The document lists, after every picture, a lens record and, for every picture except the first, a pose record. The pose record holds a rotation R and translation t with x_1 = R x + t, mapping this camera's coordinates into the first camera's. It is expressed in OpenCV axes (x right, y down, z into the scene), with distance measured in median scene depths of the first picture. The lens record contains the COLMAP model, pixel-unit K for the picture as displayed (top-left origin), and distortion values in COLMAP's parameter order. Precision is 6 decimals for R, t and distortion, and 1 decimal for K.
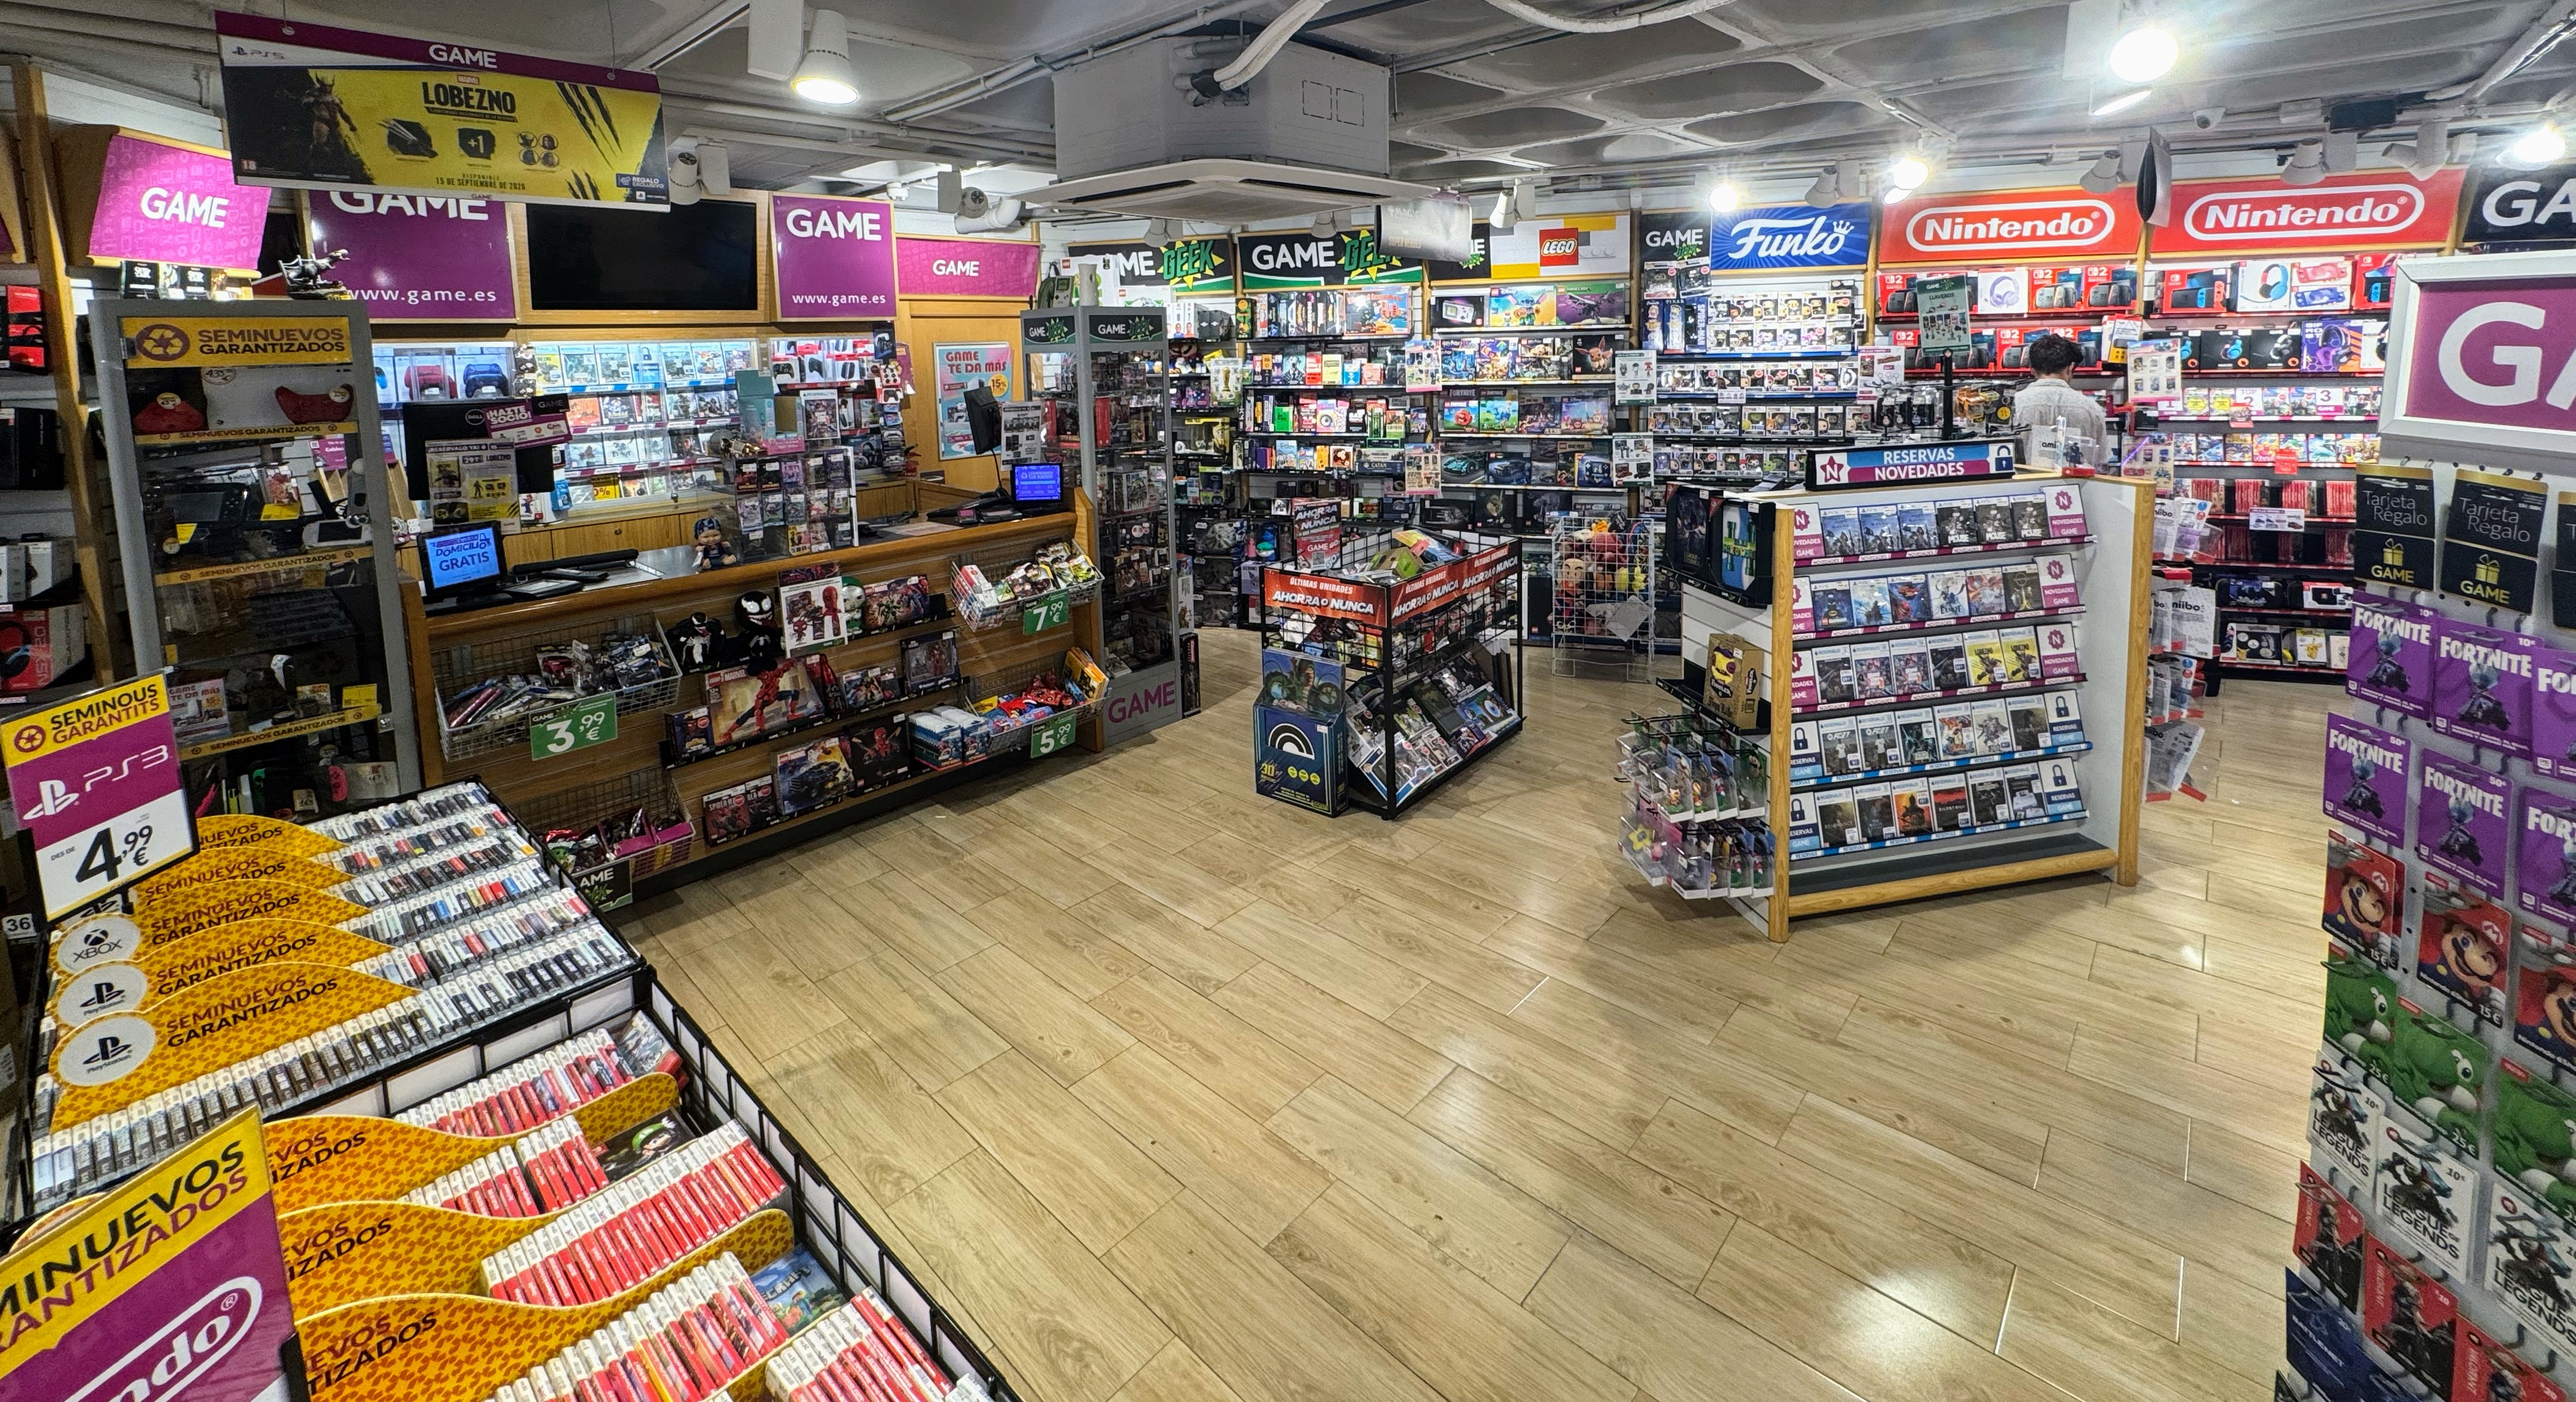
lens RADIAL K [[1029.9, 0, 1285.4], [0, 1029.9, 437.9], [0, 0, 1]] dist [-0.005594, -0.000045]
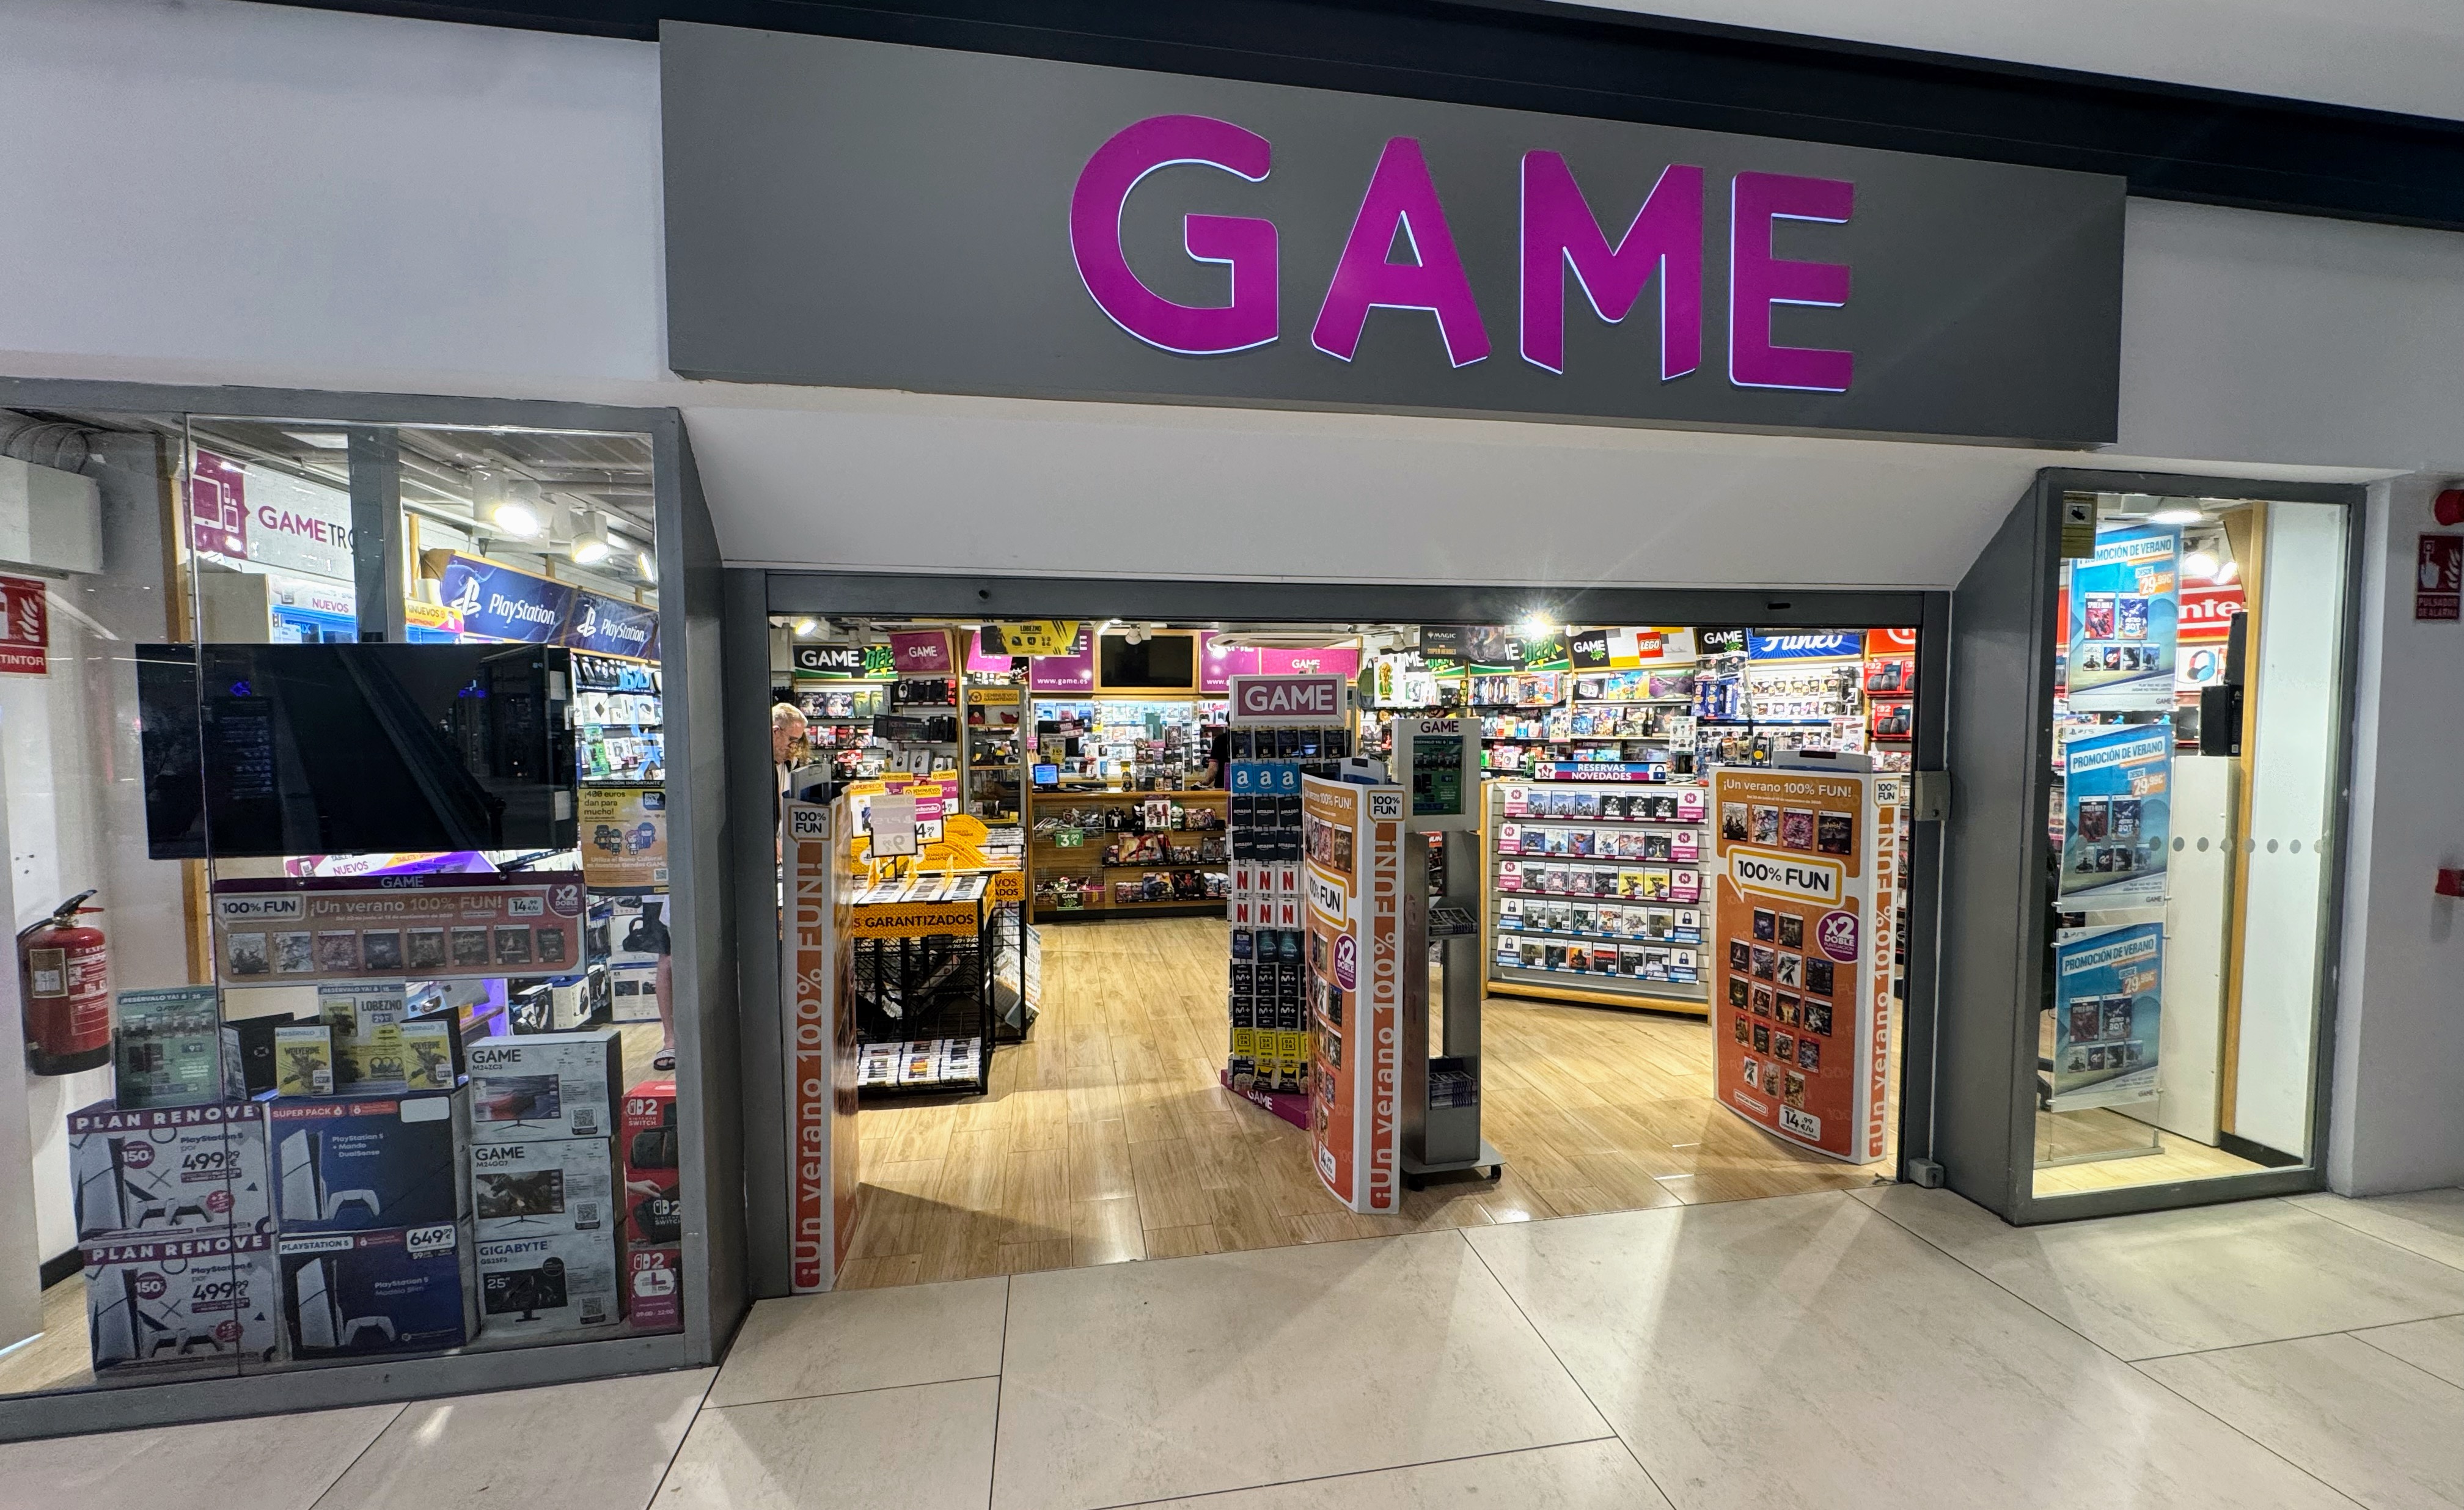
lens RADIAL K [[984.0, 0, 1231.8], [0, 984.0, 770.7], [0, 0, 1]] dist [0.001200, 0.000196]
pose [[0.800772, 0.052534, -0.596661, 0.749667], [-0.075228, 0.997079, -0.013172, 0.063047], [0.594226, 0.055433, 0.802385, -0.533469]]
